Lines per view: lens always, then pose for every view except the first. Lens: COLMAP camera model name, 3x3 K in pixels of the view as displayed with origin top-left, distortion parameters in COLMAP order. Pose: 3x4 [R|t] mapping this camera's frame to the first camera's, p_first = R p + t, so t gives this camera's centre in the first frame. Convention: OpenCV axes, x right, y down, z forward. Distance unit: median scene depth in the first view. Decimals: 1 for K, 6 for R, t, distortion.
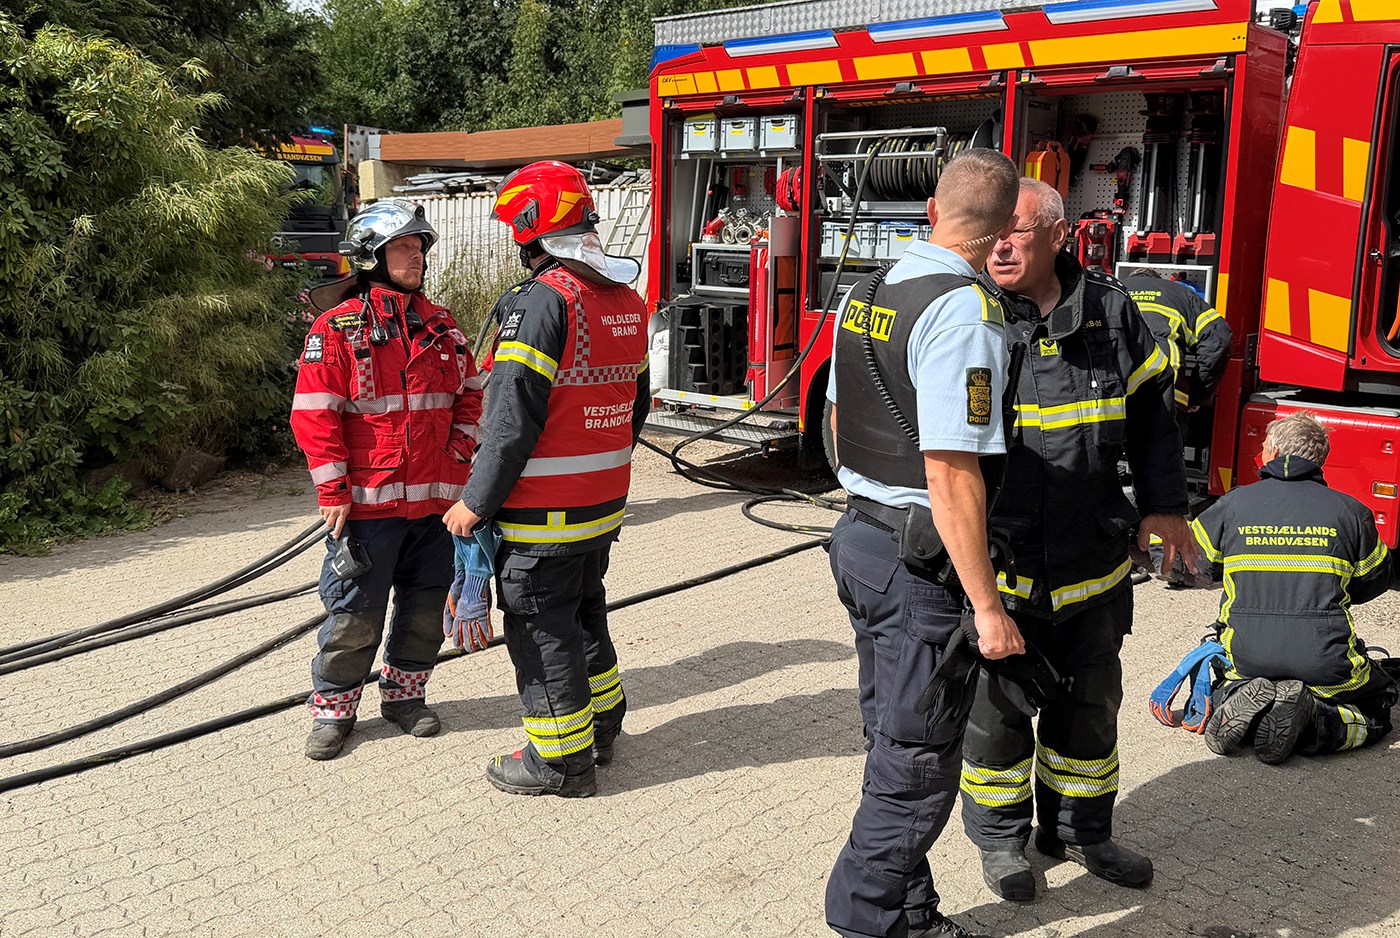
lens RADIAL K [[1221.3, 0, 696.6], [0, 1221.3, 414.8], [0, 0, 1]] dist [0.169993, -0.323034]
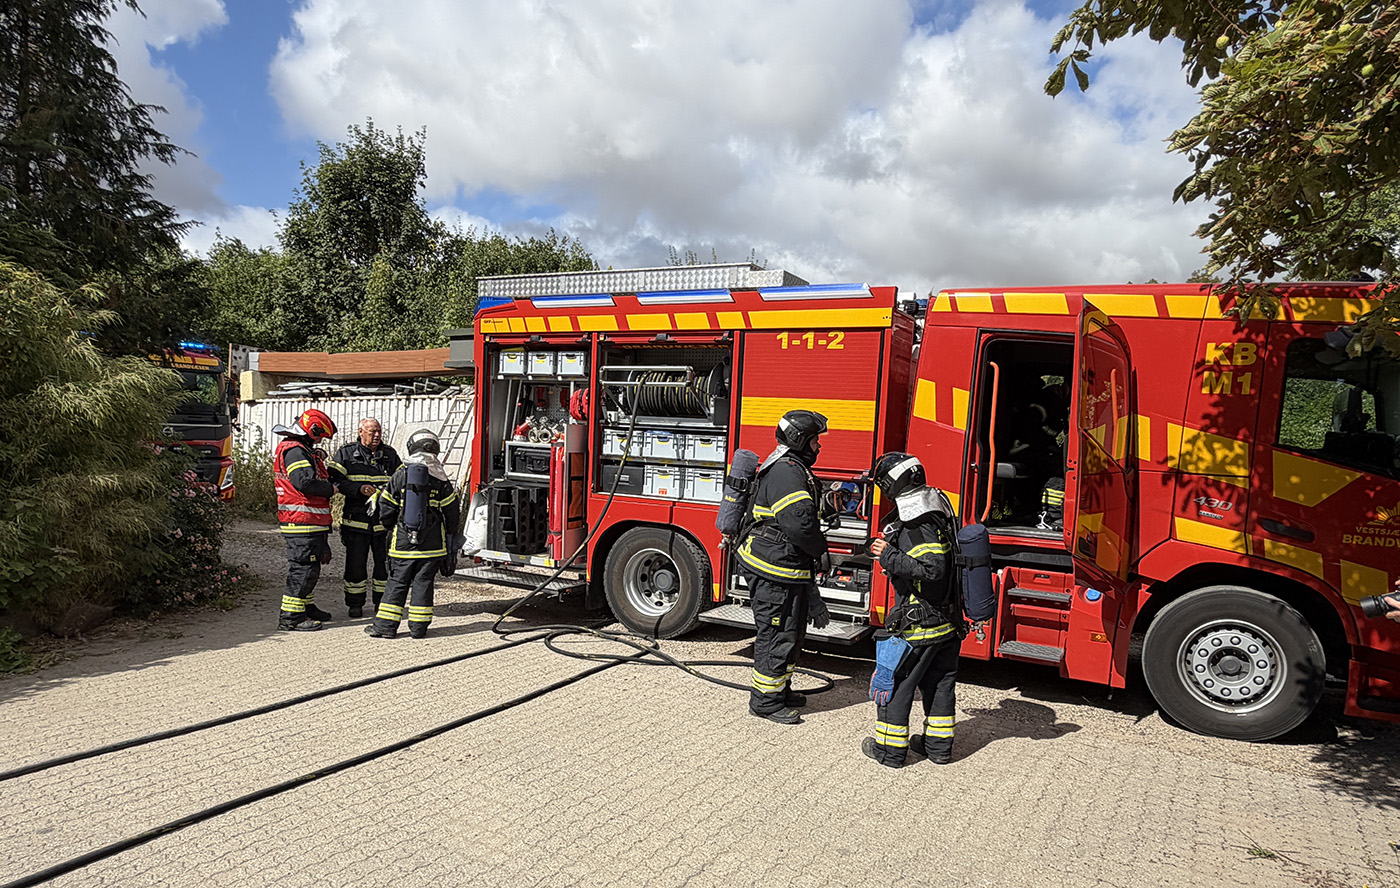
lens RADIAL K [[848.6, 0, 697.3], [0, 848.6, 518.1], [0, 0, 1]] dist [0.000108, 0.000789]
pose [[0.973827, 0.007446, 0.227168, -0.010679], [0.003481, 0.998858, -0.047660, -0.011654], [-0.227263, 0.047203, 0.972689, 0.057355]]
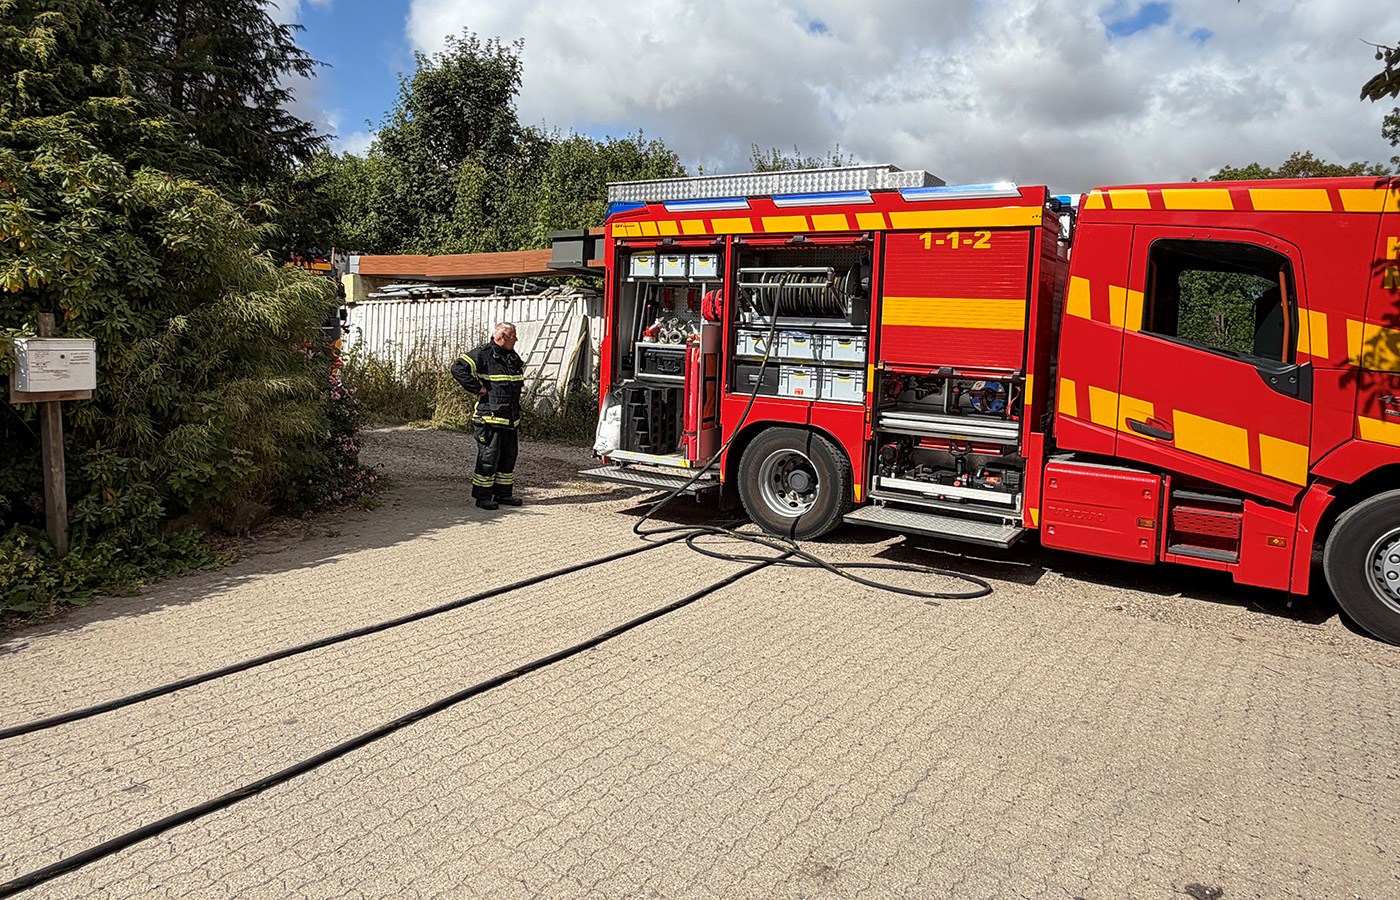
lens RADIAL K [[866.1, 0, 704.0], [0, 866.1, 377.0], [0, 0, 1]] dist [0.005207, -0.000313]
pose [[0.986789, 0.011004, 0.161635, -0.092375], [0.003843, 0.995820, -0.091257, -0.015066], [-0.161964, 0.090673, 0.982622, 0.051437]]
